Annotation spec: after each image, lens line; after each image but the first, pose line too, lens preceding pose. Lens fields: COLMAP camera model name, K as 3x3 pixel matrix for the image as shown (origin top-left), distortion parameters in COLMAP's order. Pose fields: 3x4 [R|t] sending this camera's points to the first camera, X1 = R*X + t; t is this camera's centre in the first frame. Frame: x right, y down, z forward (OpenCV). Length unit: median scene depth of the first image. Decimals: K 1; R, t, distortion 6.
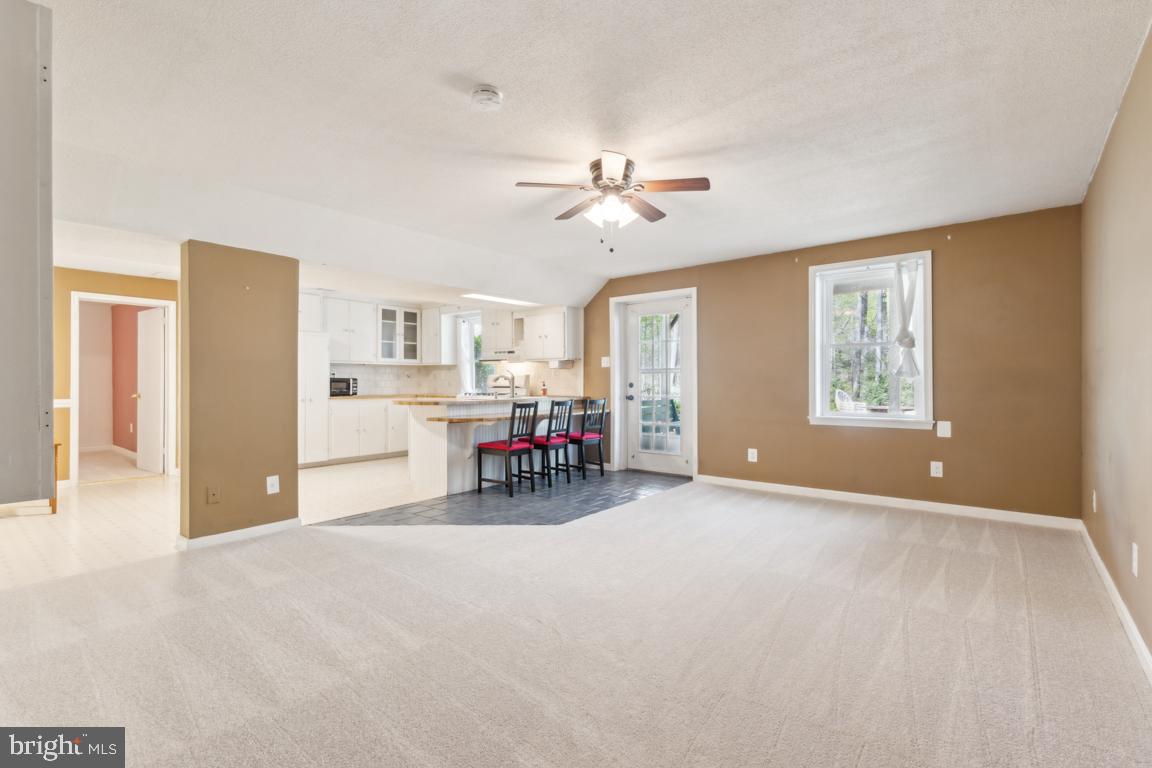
lens RADIAL K [[515.2, 0, 581.1], [0, 515.2, 394.3], [0, 0, 1]] dist [0.003806, 0.000119]
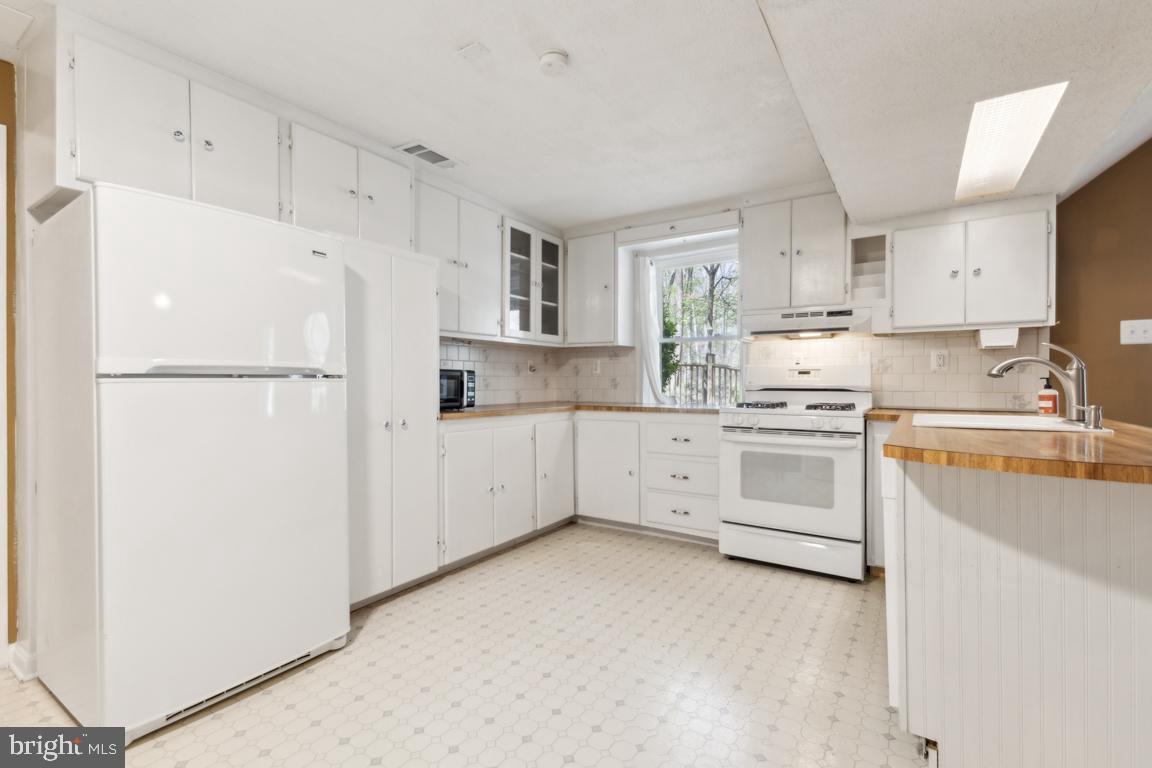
lens RADIAL K [[515.2, 0, 581.1], [0, 515.2, 394.3], [0, 0, 1]] dist [0.003806, 0.000119]
pose [[0.995687, -0.002042, 0.092758, -0.386509], [0.001714, 0.999992, 0.003618, -0.011728], [-0.092765, -0.003444, 0.995682, 0.539995]]
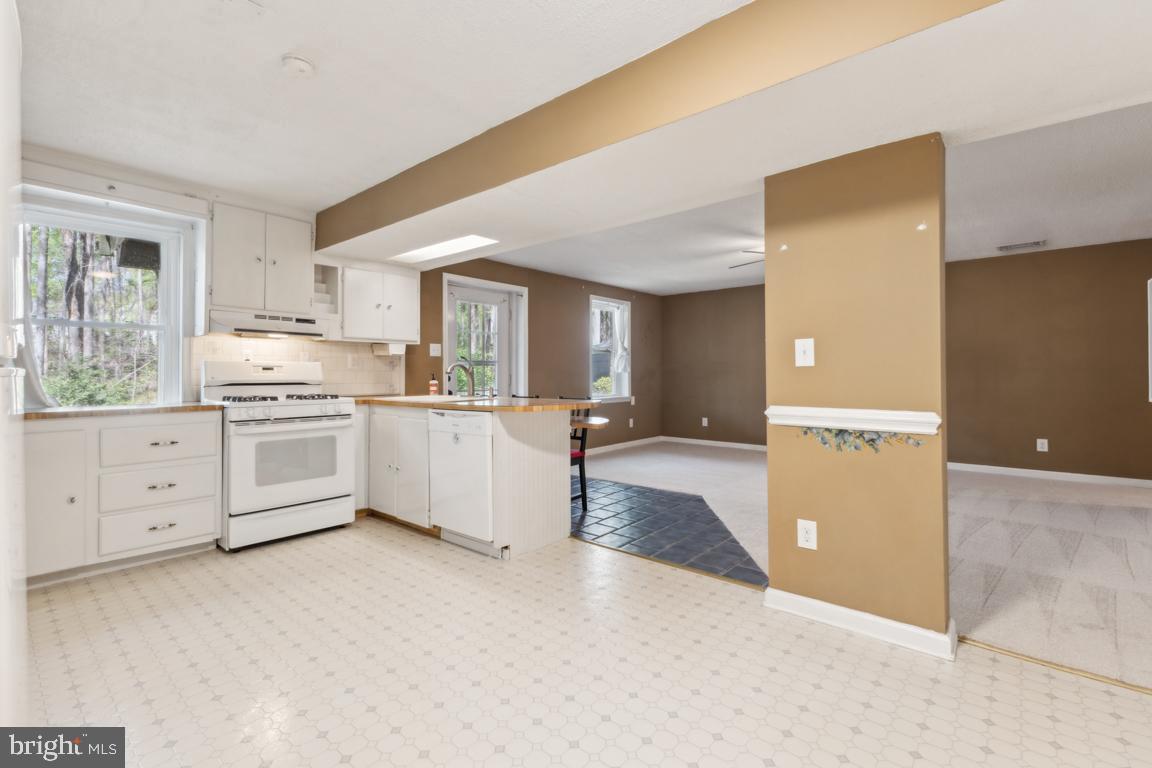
lens RADIAL K [[515.2, 0, 581.1], [0, 515.2, 394.3], [0, 0, 1]] dist [0.003806, 0.000119]
pose [[0.022820, -0.035854, 0.999096, -0.659232], [0.024238, 0.999083, 0.035300, -0.014184], [-0.999446, 0.023410, 0.023668, 0.656764]]
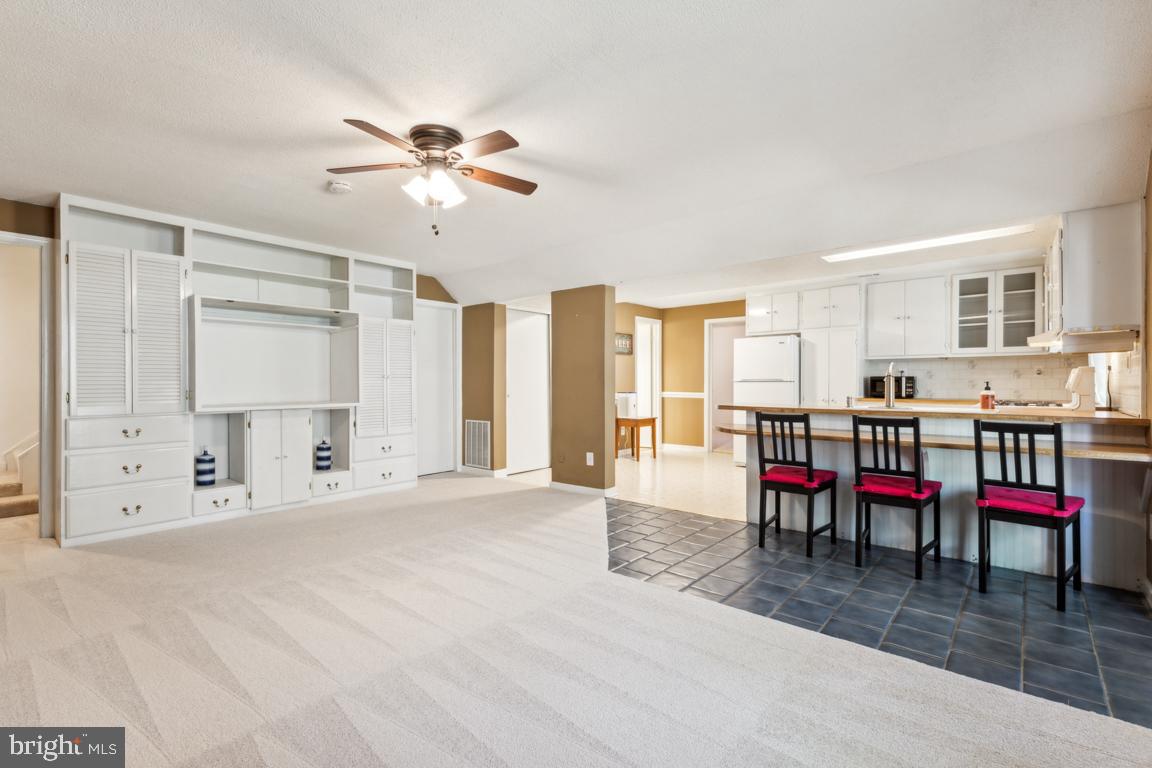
lens RADIAL K [[499.7, 0, 595.7], [0, 499.7, 383.6], [0, 0, 1]] dist [0.000499, -0.000070]
pose [[-0.030099, 0.001894, -0.999545, 0.350901], [-0.023621, 0.999718, 0.002606, -0.011170], [0.999268, 0.023689, -0.030045, 0.540632]]
